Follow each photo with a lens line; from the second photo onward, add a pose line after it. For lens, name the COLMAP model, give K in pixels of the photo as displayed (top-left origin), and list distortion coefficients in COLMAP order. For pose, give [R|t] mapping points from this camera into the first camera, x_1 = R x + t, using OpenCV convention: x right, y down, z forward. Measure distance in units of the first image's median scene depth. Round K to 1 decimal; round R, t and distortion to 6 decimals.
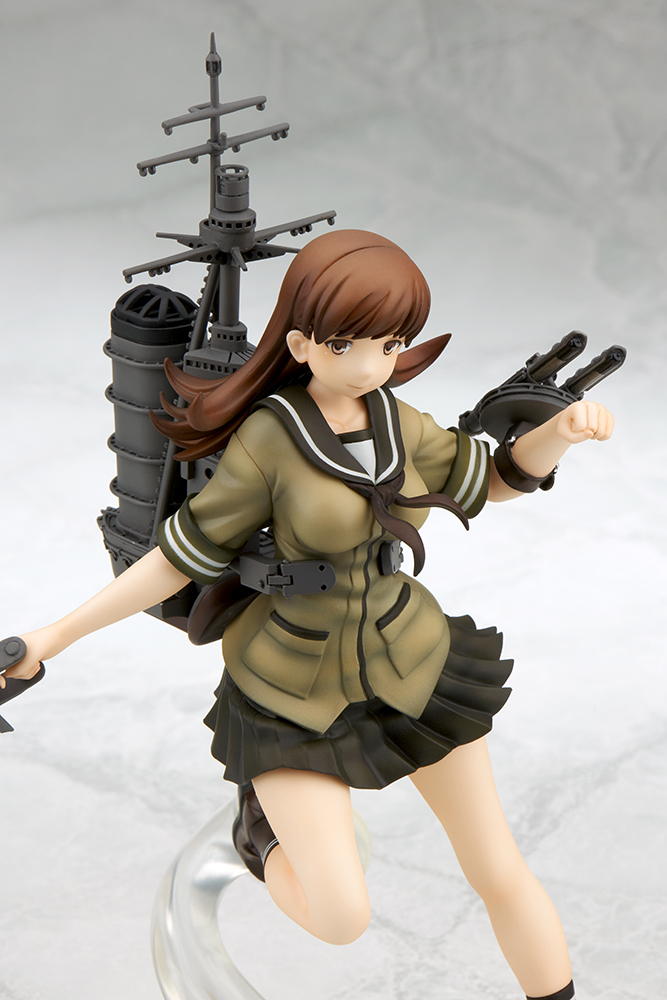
lens RADIAL K [[3731.2, 0, 333.5], [0, 3731.2, 500.0], [0, 0, 1]] dist [-0.204130, -0.541052]
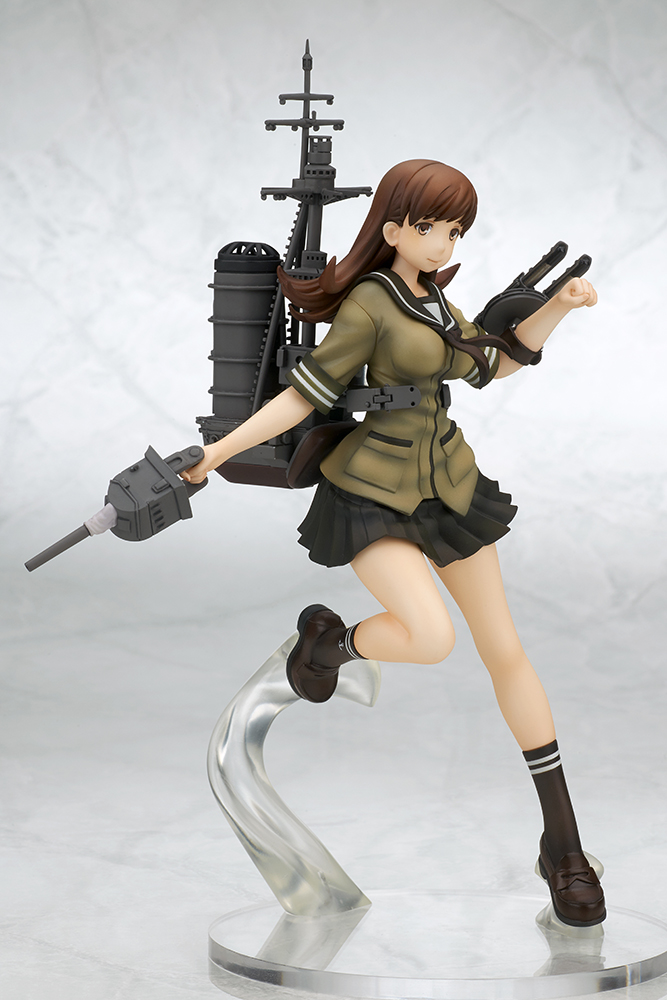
lens RADIAL K [[3181.9, 0, 333.5], [0, 3181.9, 500.0], [0, 0, 1]] dist [0.177548, -0.074729]
pose [[0.967759, -0.005143, 0.251825, -0.333252], [0.070188, 0.965696, -0.250009, 0.355338], [-0.241901, 0.259624, 0.934922, -0.115693]]
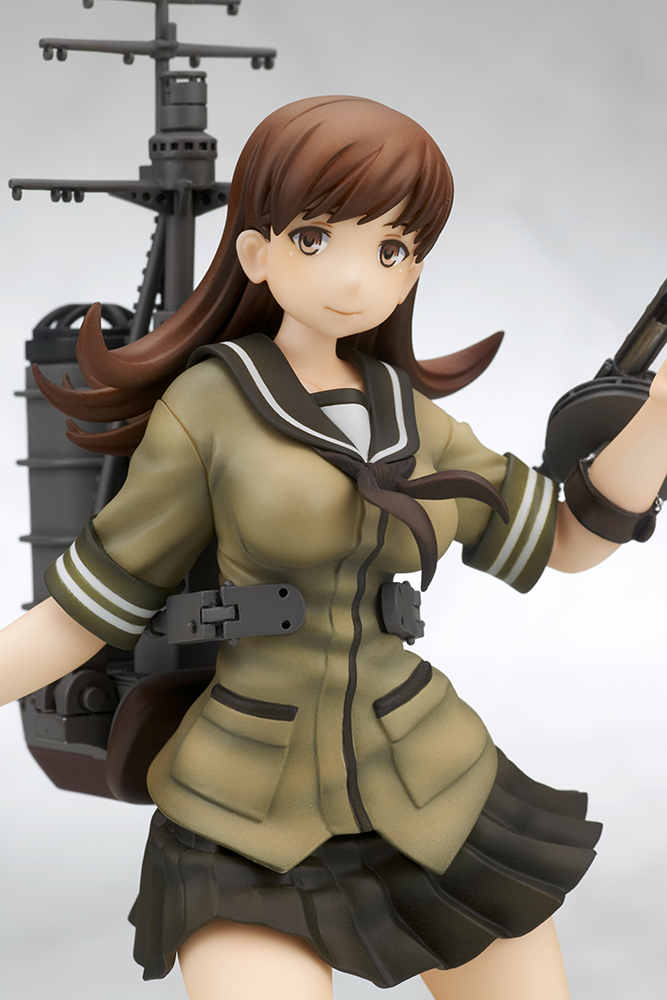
lens RADIAL K [[3181.9, 0, 333.5], [0, 3181.9, 500.0], [0, 0, 1]] dist [0.177548, -0.074729]
pose [[0.995250, -0.003663, -0.097287, 0.058337], [-0.029014, 0.942727, -0.332302, 0.183202], [0.092932, 0.333546, 0.938142, 0.471701]]
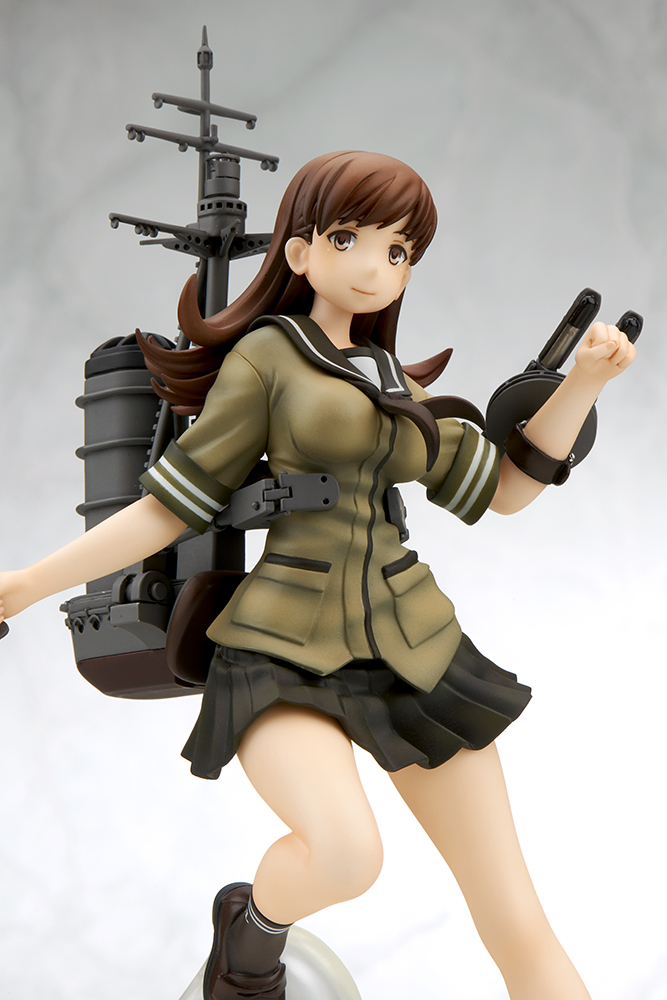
lens RADIAL K [[3731.2, 0, 333.5], [0, 3731.2, 500.0], [0, 0, 1]] dist [-0.204130, -0.541052]
pose [[0.998987, 0.010384, 0.043778, -0.039797], [0.014145, 0.851185, -0.524675, 0.490067], [-0.042712, 0.524762, 0.850176, 0.229998]]
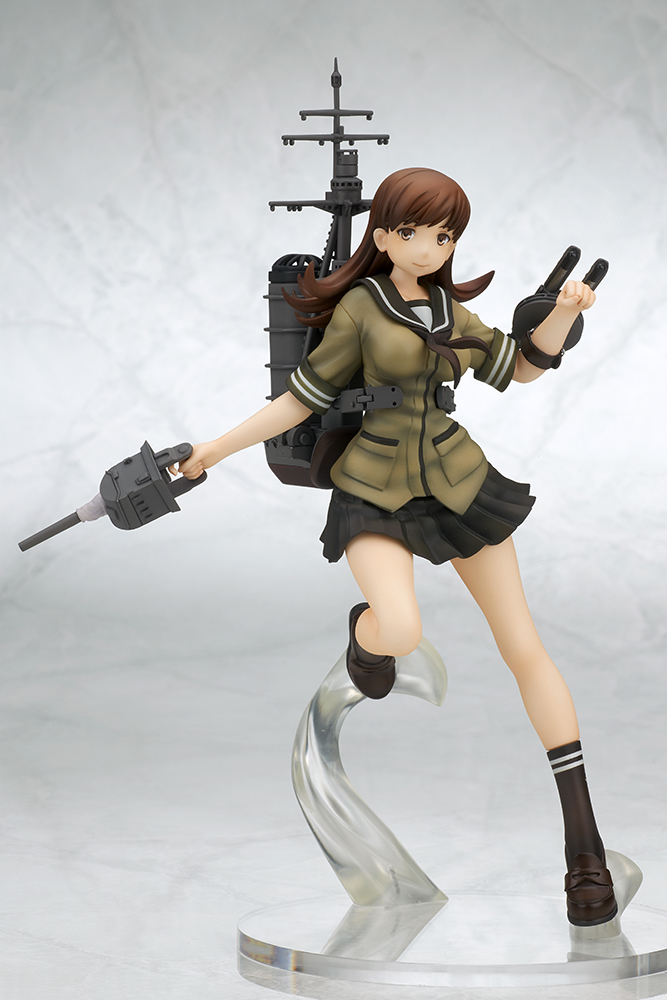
lens RADIAL K [[3181.9, 0, 333.5], [0, 3181.9, 500.0], [0, 0, 1]] dist [0.177548, -0.074729]
pose [[0.993429, 0.009748, -0.114033, 0.115143], [-0.041937, 0.958070, -0.283448, 0.410088], [0.106489, 0.286367, 0.952184, -0.180917]]
